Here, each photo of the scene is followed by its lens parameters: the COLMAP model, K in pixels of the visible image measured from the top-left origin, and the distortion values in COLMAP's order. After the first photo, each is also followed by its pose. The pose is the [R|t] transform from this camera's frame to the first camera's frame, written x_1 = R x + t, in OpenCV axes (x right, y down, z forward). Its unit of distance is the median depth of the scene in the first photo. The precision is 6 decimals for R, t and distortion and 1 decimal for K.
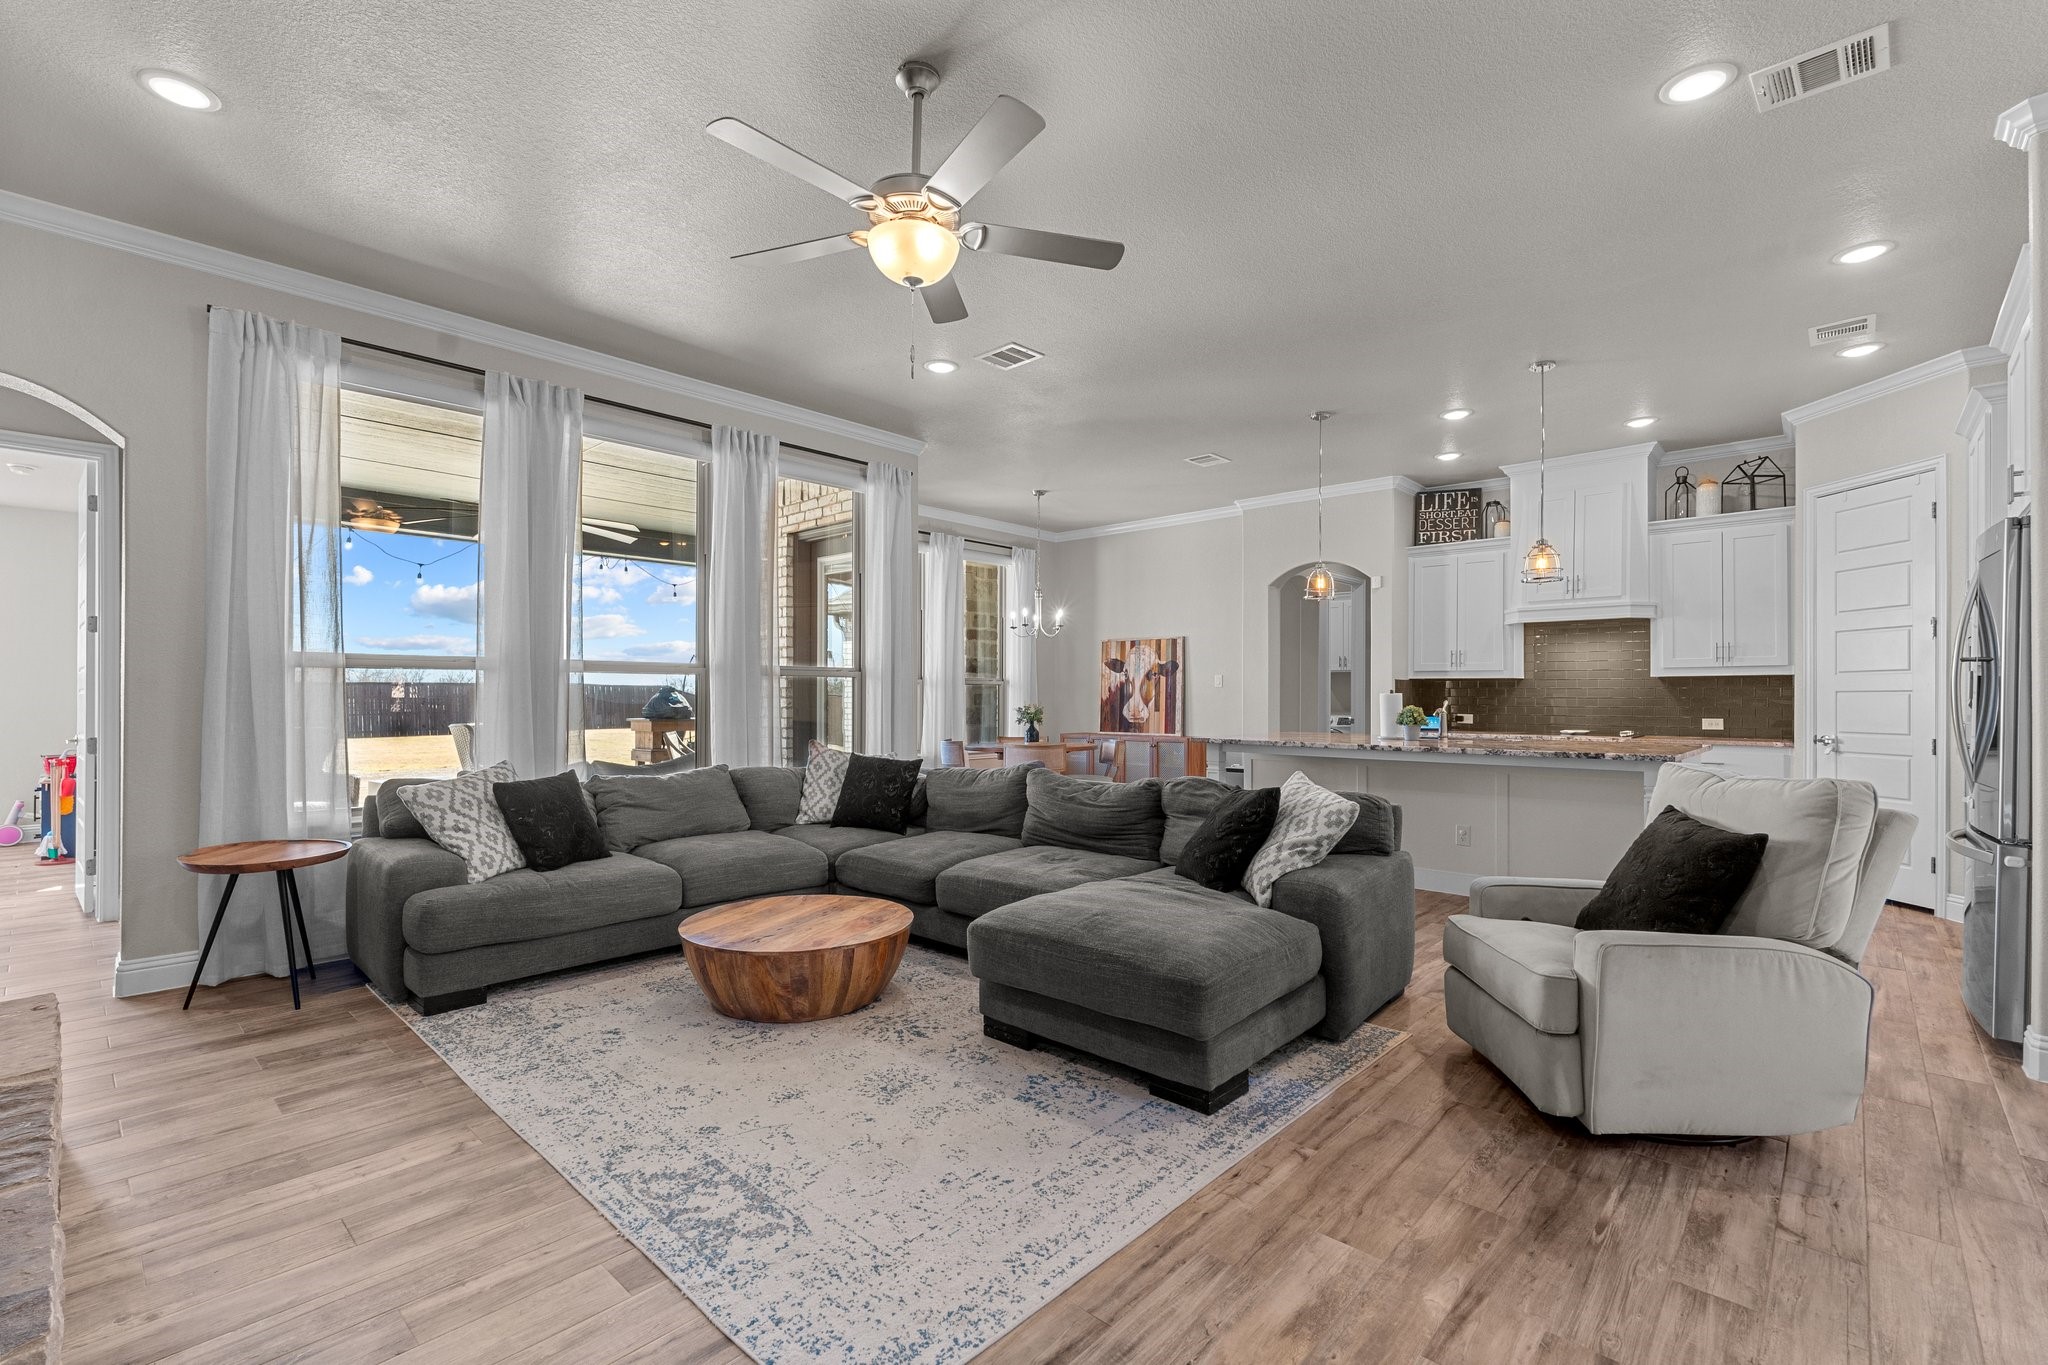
lens RADIAL K [[906.6, 0, 1015.9], [0, 906.6, 692.4], [0, 0, 1]] dist [-0.001268, -0.000019]
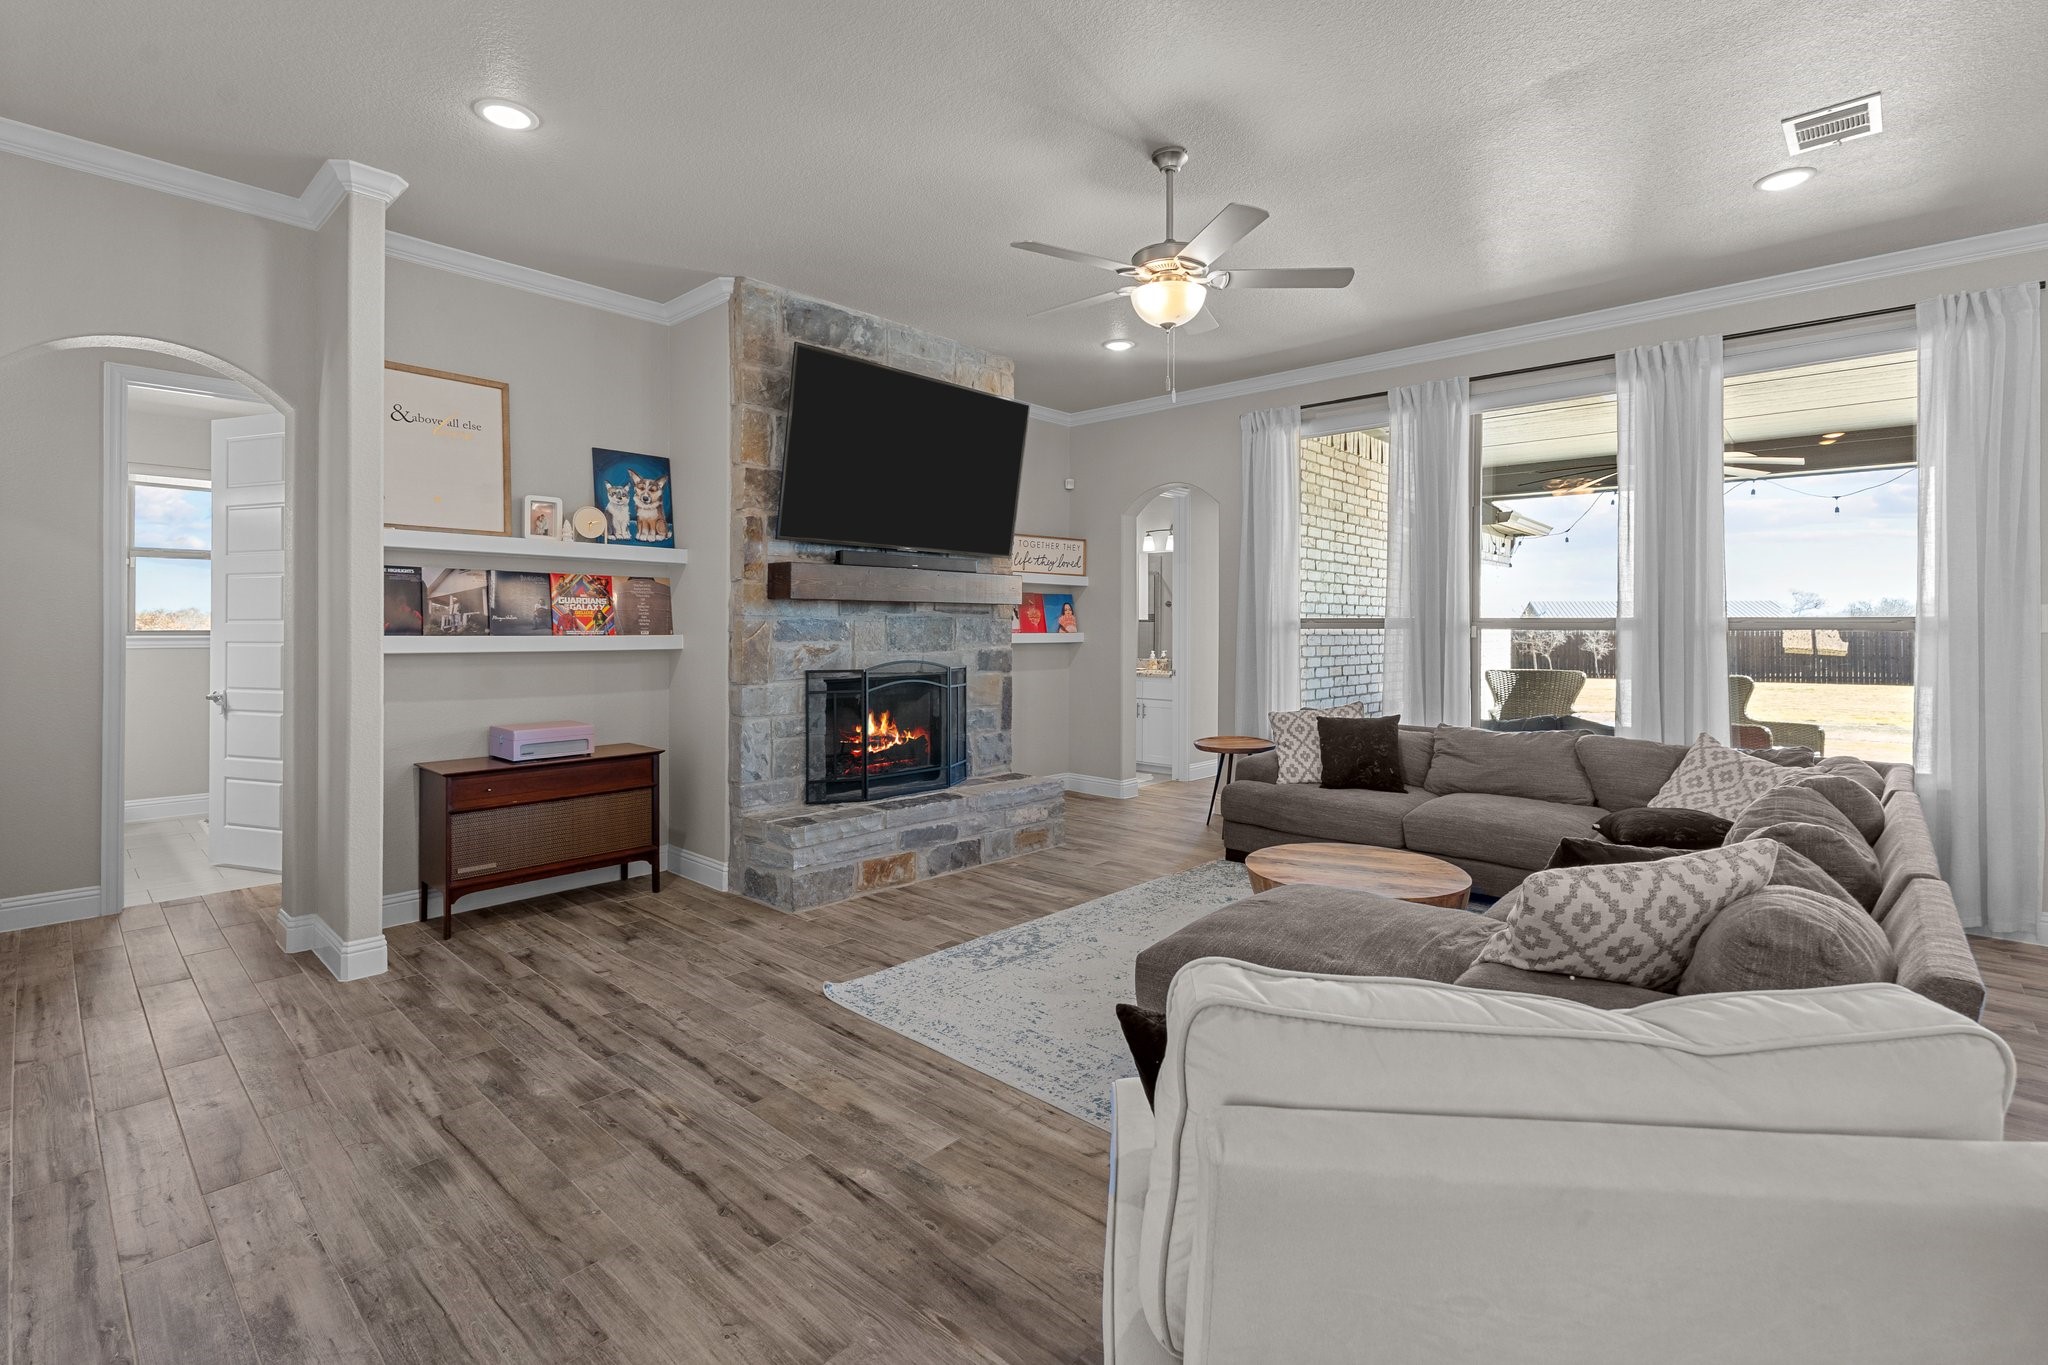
lens RADIAL K [[930.9, 0, 1024.4], [0, 930.9, 624.8], [0, 0, 1]] dist [-0.001930, -0.000111]
pose [[0.000467, -0.006726, -0.999977, 0.459106], [0.001490, 0.999976, -0.006725, -0.015395], [0.999999, -0.001487, 0.000477, 0.325314]]
